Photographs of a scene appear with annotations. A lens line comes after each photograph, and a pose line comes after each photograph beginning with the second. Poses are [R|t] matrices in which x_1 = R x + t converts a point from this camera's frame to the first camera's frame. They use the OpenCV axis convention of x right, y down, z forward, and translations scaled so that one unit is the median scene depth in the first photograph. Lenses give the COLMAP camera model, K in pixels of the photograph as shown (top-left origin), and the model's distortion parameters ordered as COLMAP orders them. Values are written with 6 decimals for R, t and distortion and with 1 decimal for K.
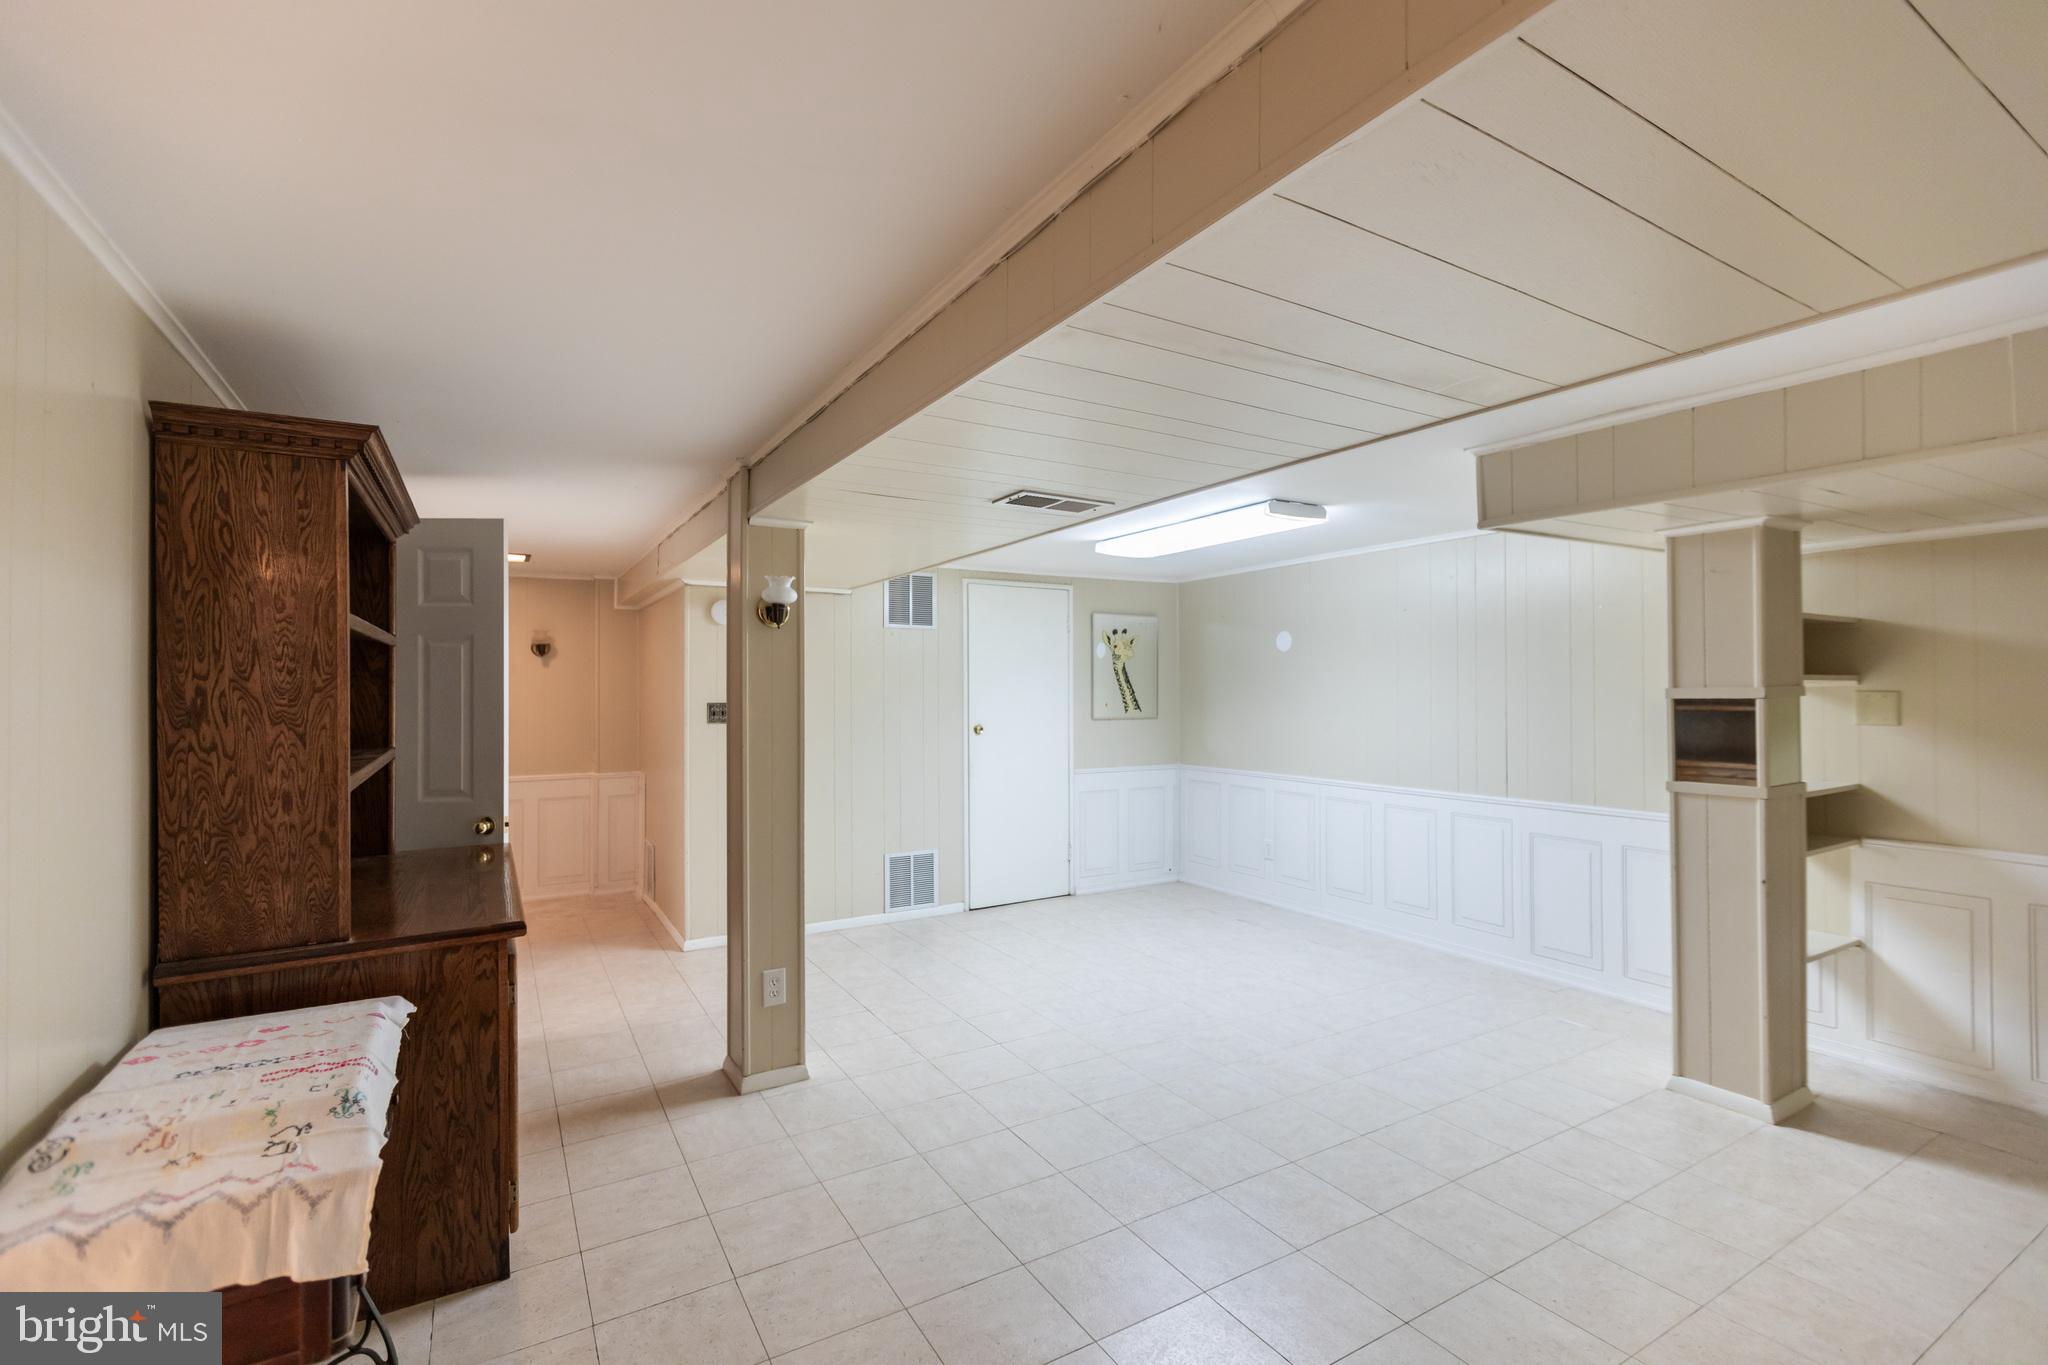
lens RADIAL K [[902.8, 0, 1024.0], [0, 902.8, 682.5], [0, 0, 1]] dist [0.000007, -0.000007]
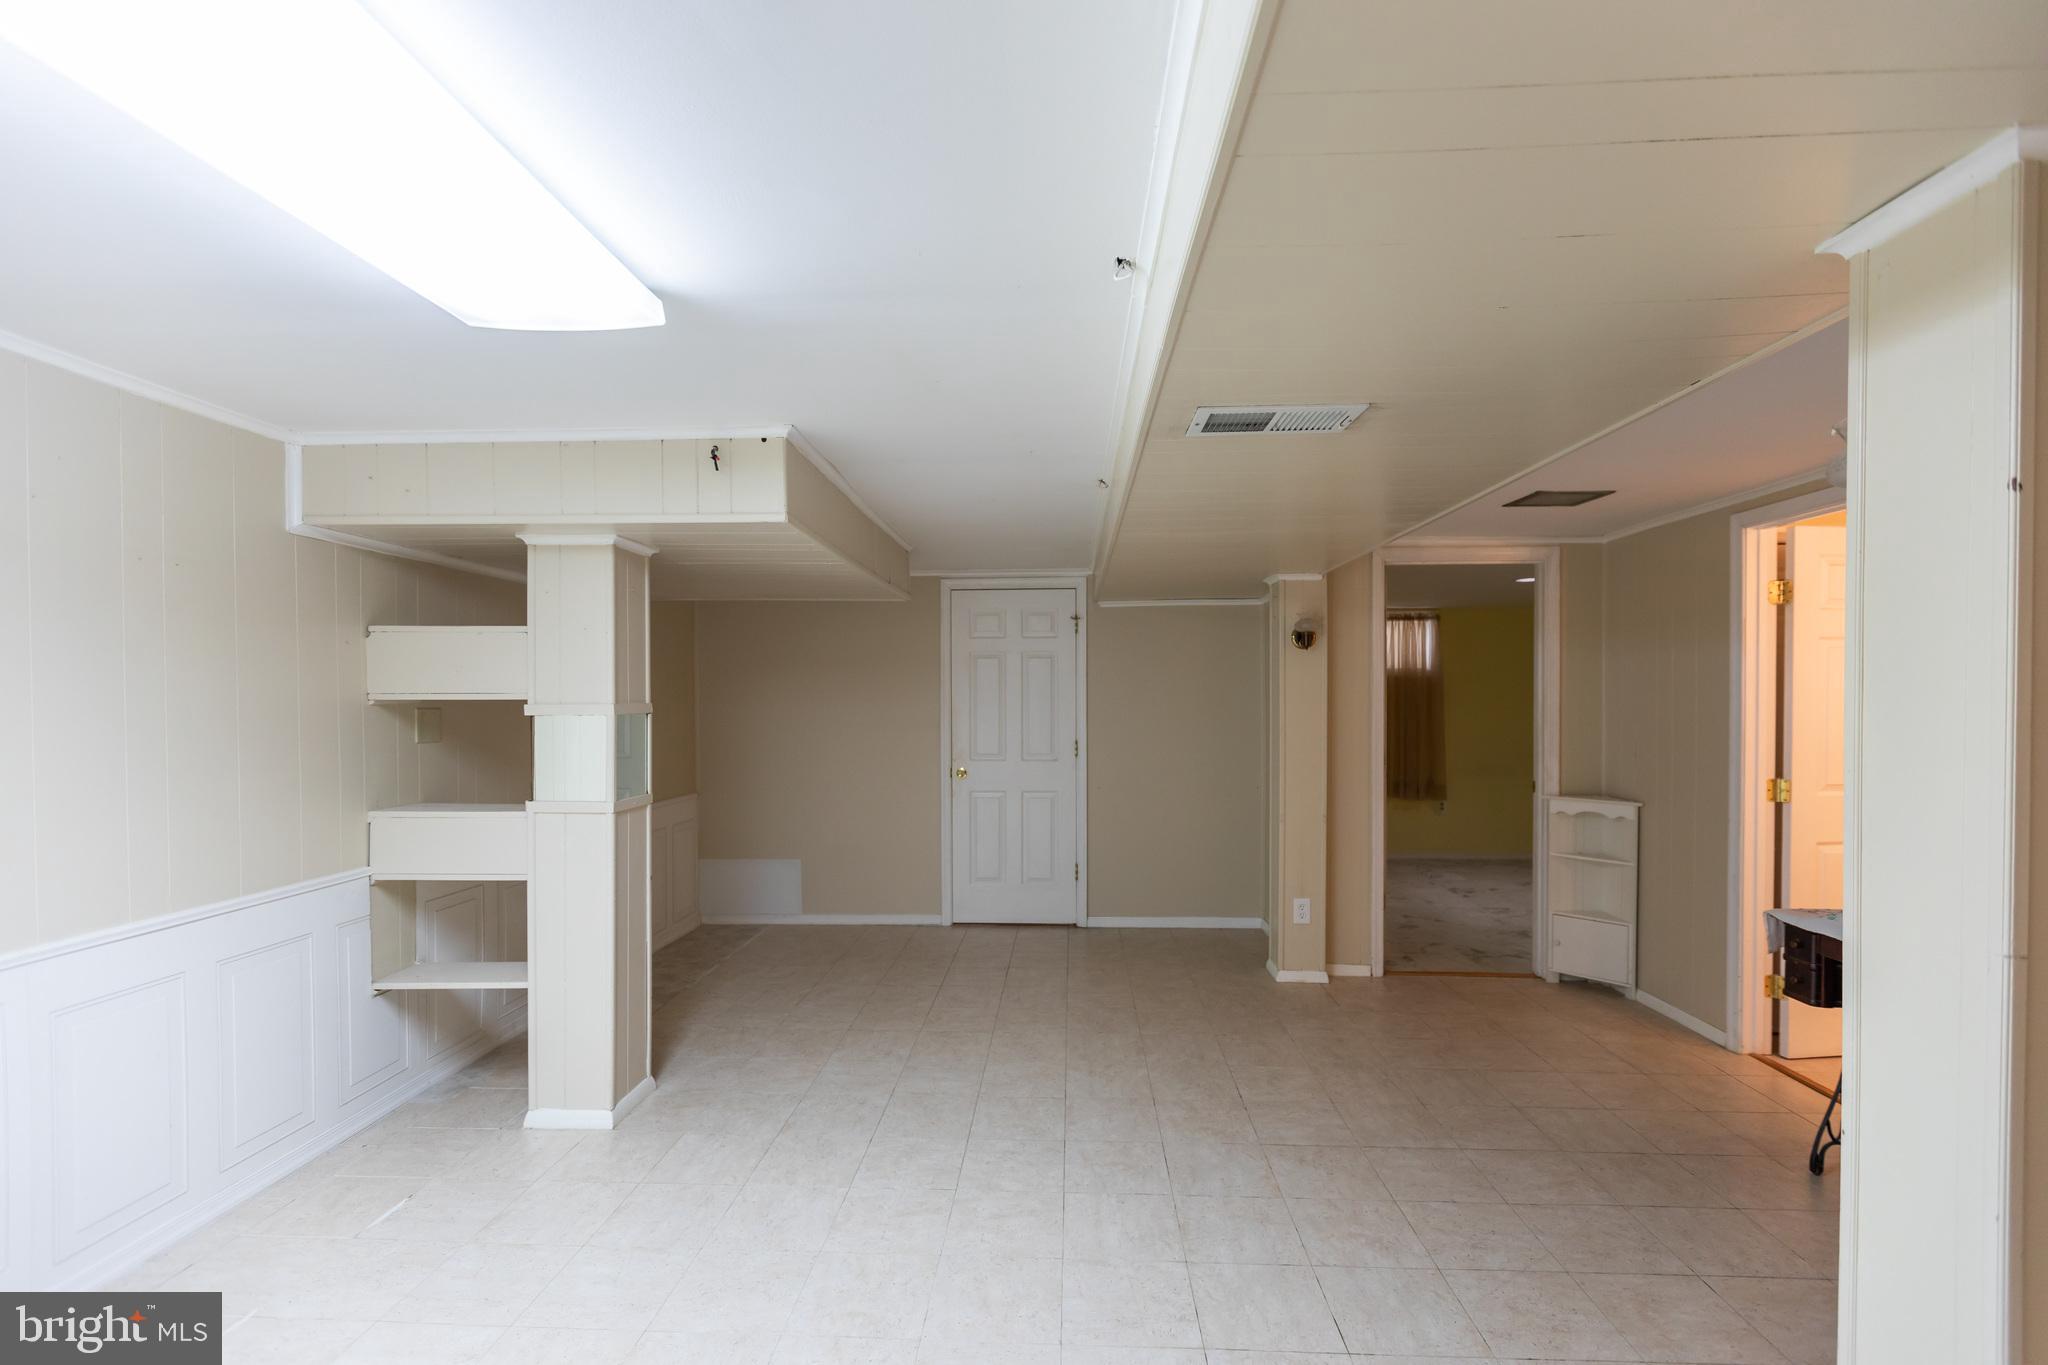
lens RADIAL K [[907.6, 0, 1028.0], [0, 907.6, 720.8], [0, 0, 1]] dist [0.000134, 0.000038]
pose [[-0.834390, -0.001143, 0.551174, -0.215004], [0.001095, 0.999992, 0.003732, 0.026118], [-0.551174, 0.003718, -0.834382, 1.921661]]
